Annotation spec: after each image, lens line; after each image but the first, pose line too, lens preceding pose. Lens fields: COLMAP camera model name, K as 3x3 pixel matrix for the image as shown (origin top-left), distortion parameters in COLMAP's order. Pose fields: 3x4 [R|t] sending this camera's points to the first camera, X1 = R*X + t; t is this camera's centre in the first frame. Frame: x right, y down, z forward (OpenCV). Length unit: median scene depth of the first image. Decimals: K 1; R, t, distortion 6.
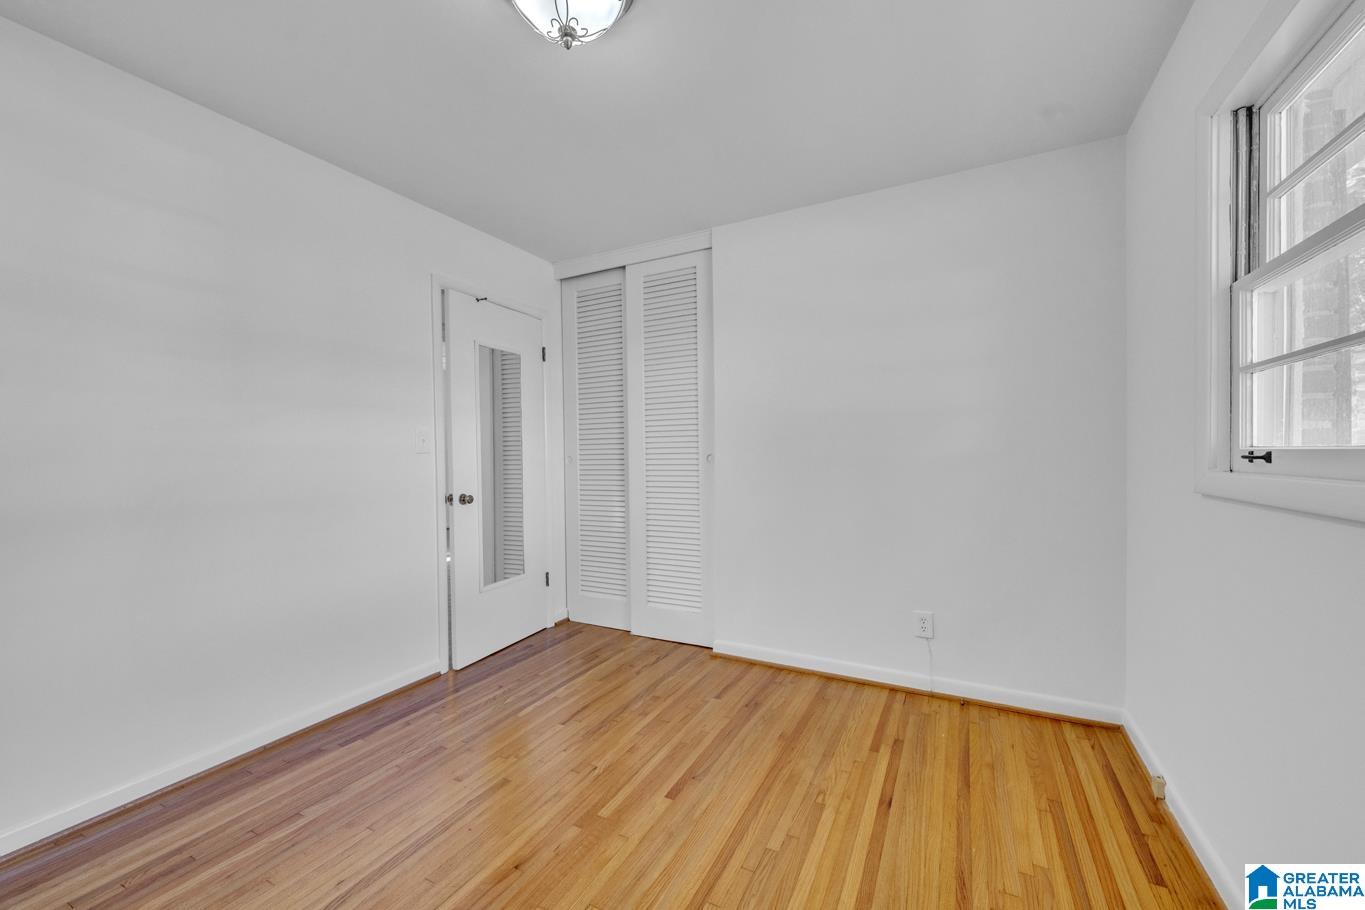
lens RADIAL K [[548.5, 0, 681.3], [0, 548.5, 459.0], [0, 0, 1]] dist [0.000894, 0.000051]
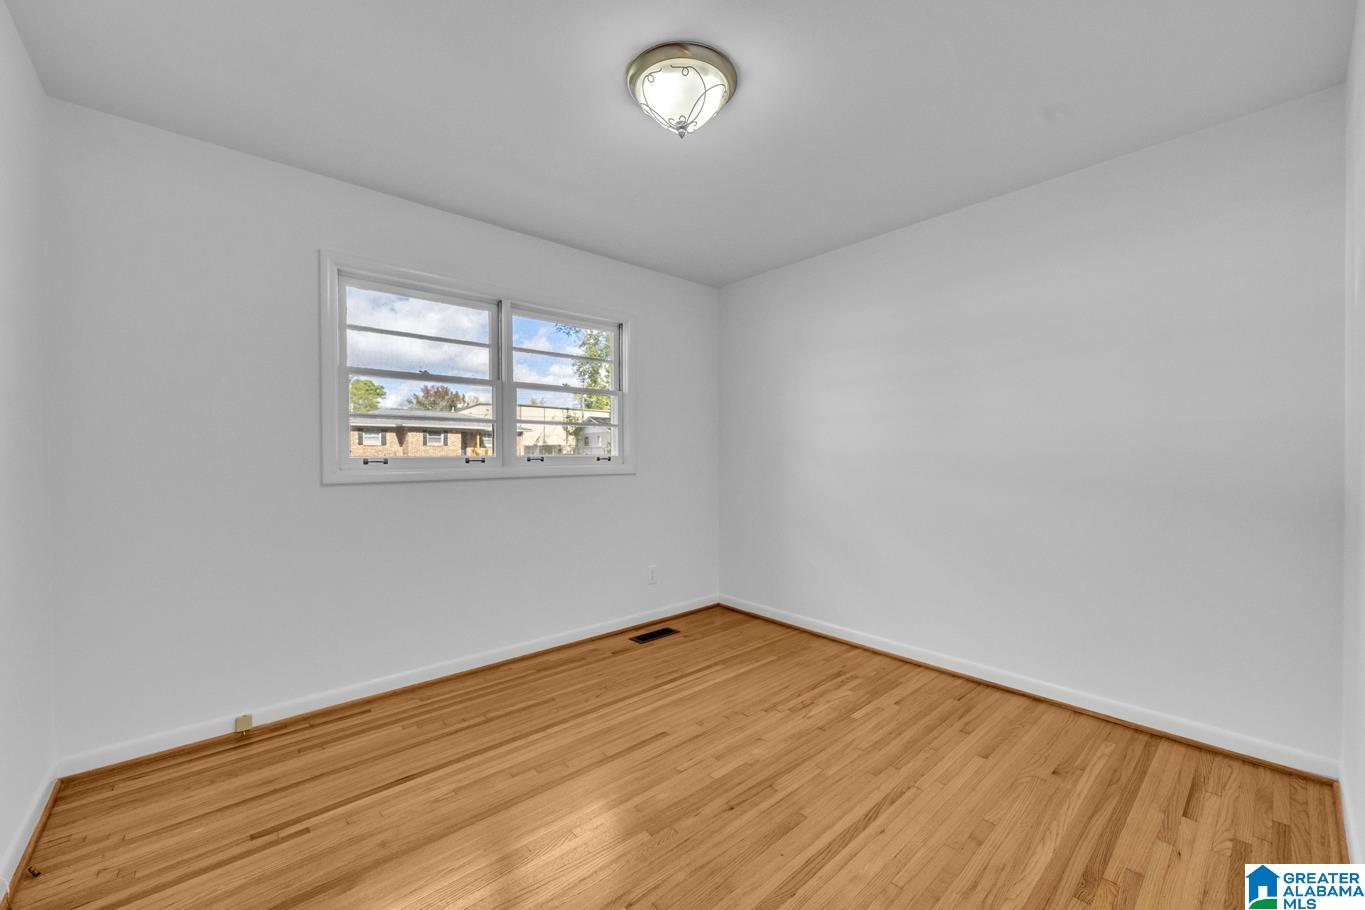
lens RADIAL K [[548.5, 0, 681.3], [0, 548.5, 459.0], [0, 0, 1]] dist [0.000894, 0.000051]
pose [[-0.936556, 0.011180, 0.350339, -0.483929], [0.017776, 0.999720, 0.015618, -0.016782], [-0.350066, 0.020854, -0.936493, 1.662534]]
